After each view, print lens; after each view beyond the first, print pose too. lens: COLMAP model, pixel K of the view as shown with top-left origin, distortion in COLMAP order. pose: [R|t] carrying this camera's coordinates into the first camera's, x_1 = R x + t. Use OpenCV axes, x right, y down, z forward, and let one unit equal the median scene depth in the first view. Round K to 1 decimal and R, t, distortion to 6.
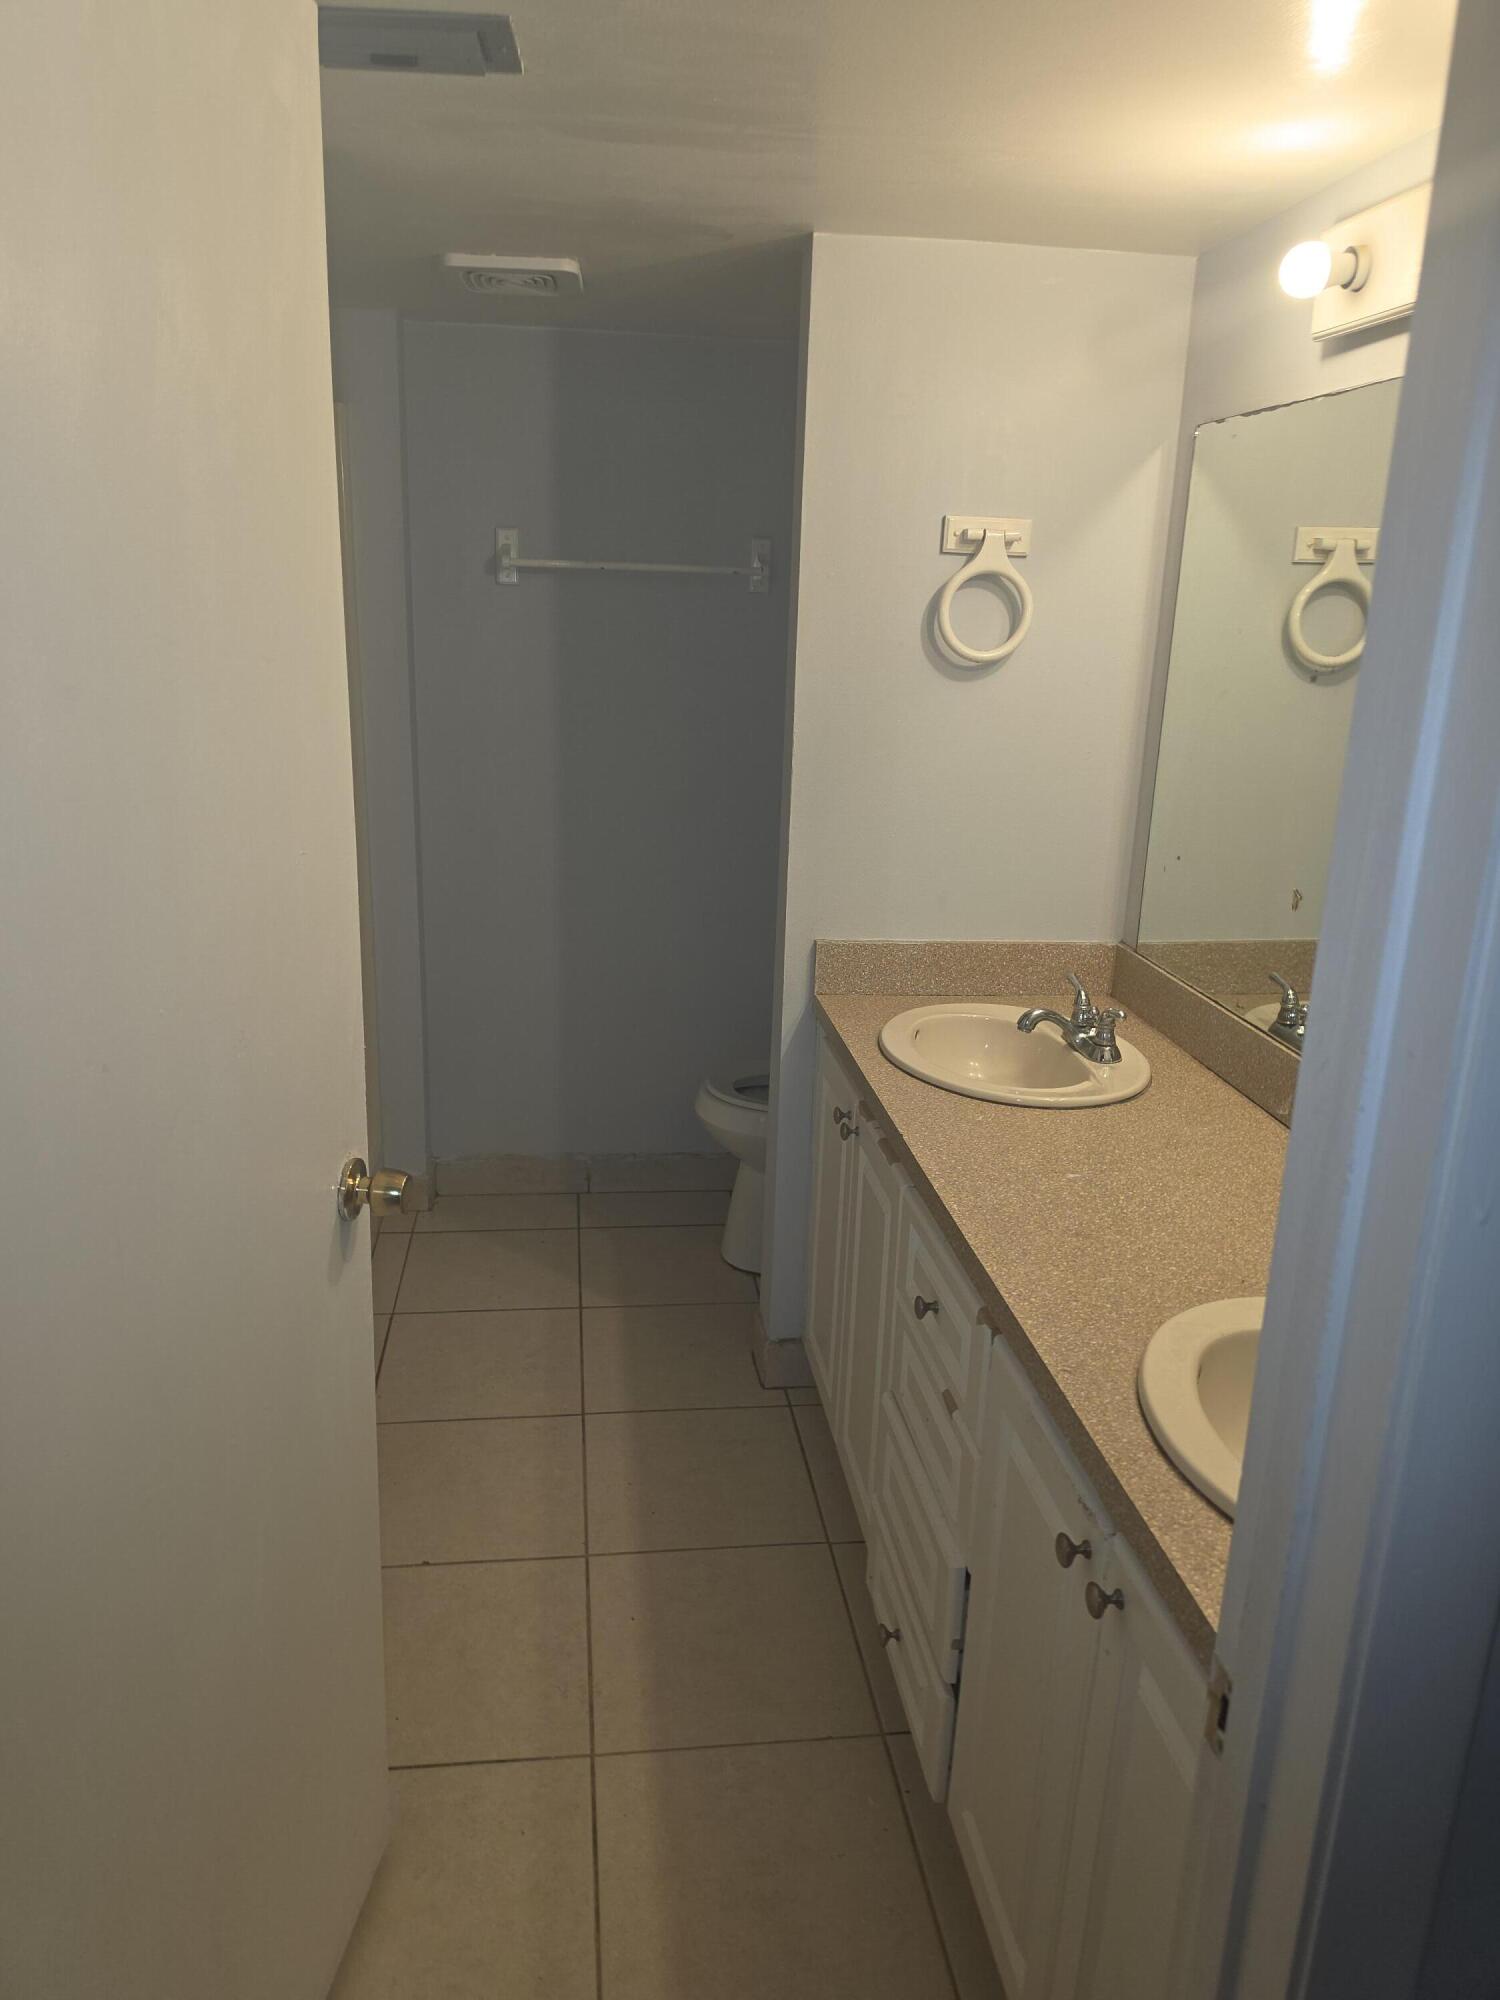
lens RADIAL K [[1425.0, 0, 747.1], [0, 1425.0, 1007.0], [0, 0, 1]] dist [0.008948, -0.001855]
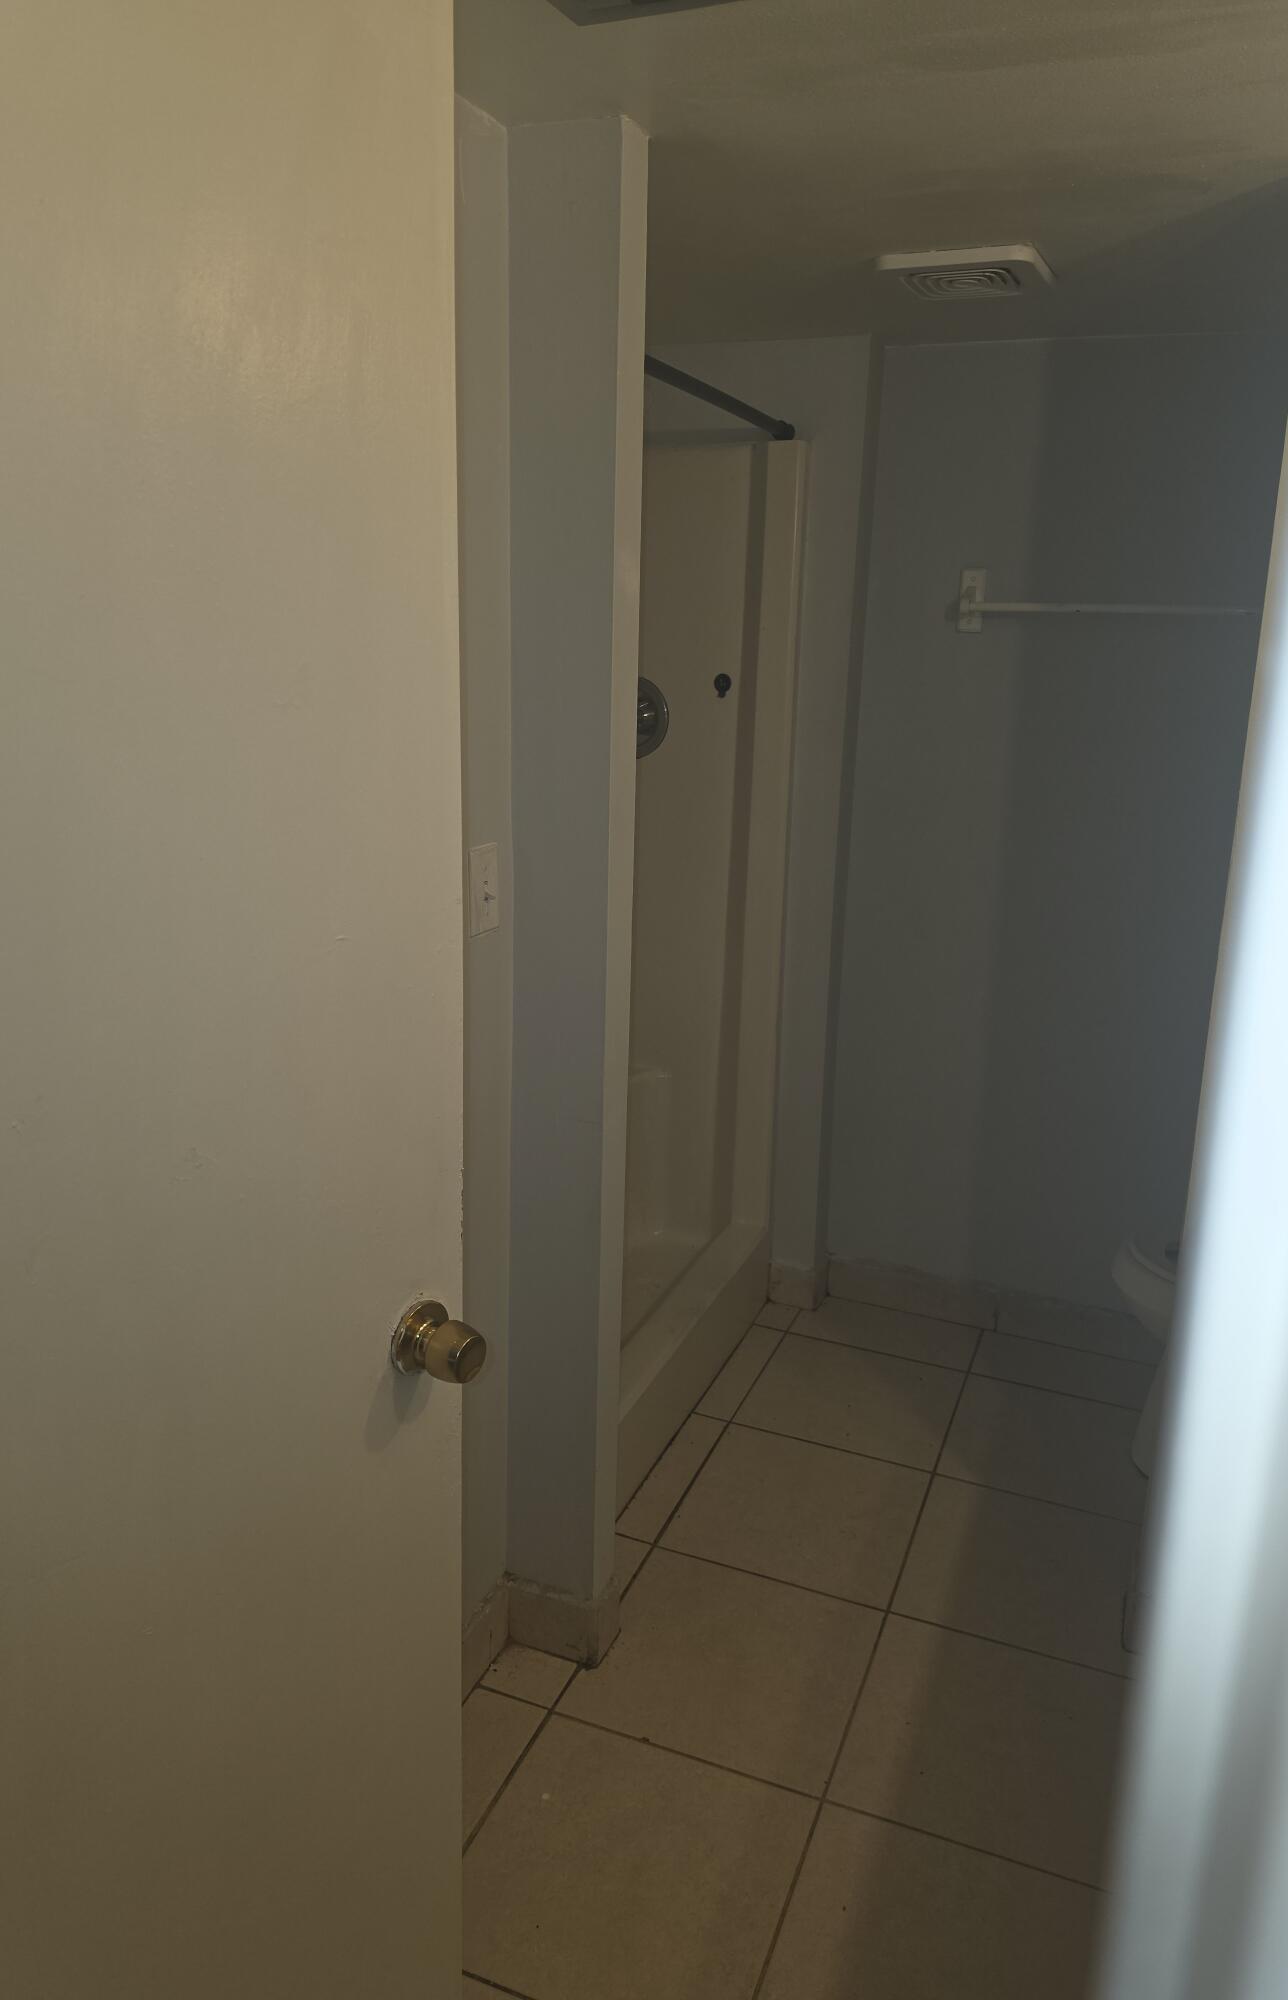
lens RADIAL K [[1416.8, 0, 641.5], [0, 1416.8, 986.3], [0, 0, 1]] dist [0.010872, -0.016549]
pose [[0.870867, 0.122091, -0.476114, 0.105109], [-0.144951, 0.989373, -0.011426, -0.043223], [0.469660, 0.078963, 0.879309, 0.162801]]
